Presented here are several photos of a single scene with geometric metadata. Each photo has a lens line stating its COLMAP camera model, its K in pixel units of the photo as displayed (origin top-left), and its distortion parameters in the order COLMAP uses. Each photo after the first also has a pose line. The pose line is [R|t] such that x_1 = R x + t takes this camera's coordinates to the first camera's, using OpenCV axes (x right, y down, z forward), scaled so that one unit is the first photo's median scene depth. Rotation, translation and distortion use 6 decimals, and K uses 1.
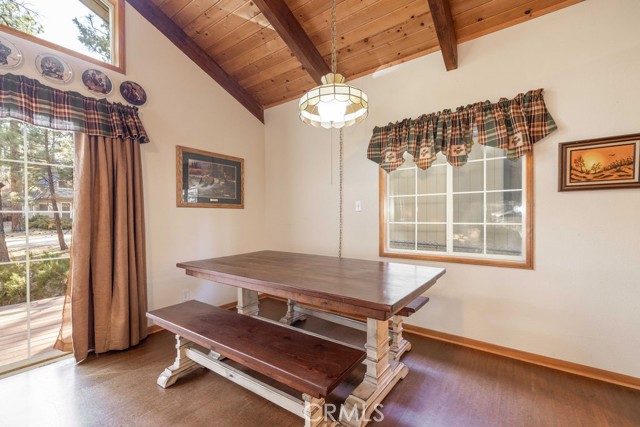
lens RADIAL K [[275.8, 0, 315.2], [0, 275.8, 223.0], [0, 0, 1]] dist [0.003347, -0.001200]
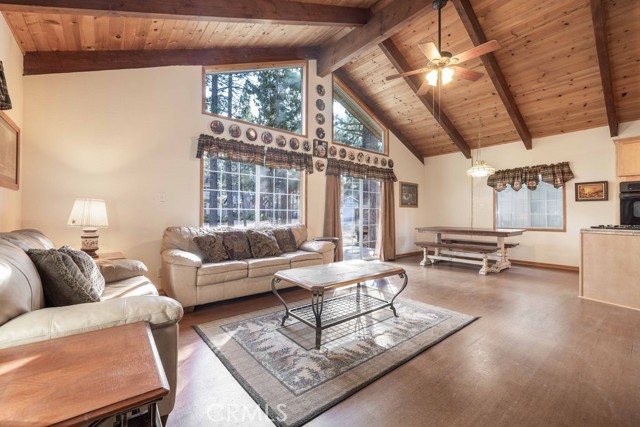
lens RADIAL K [[275.8, 0, 322.4], [0, 275.8, 214.1], [0, 0, 1]] dist [0.003347, -0.001200]
pose [[0.977741, 0.004312, -0.209772, -0.804720], [-0.009342, 0.999692, -0.022993, 0.079660], [0.209608, 0.024441, 0.977480, -1.817483]]
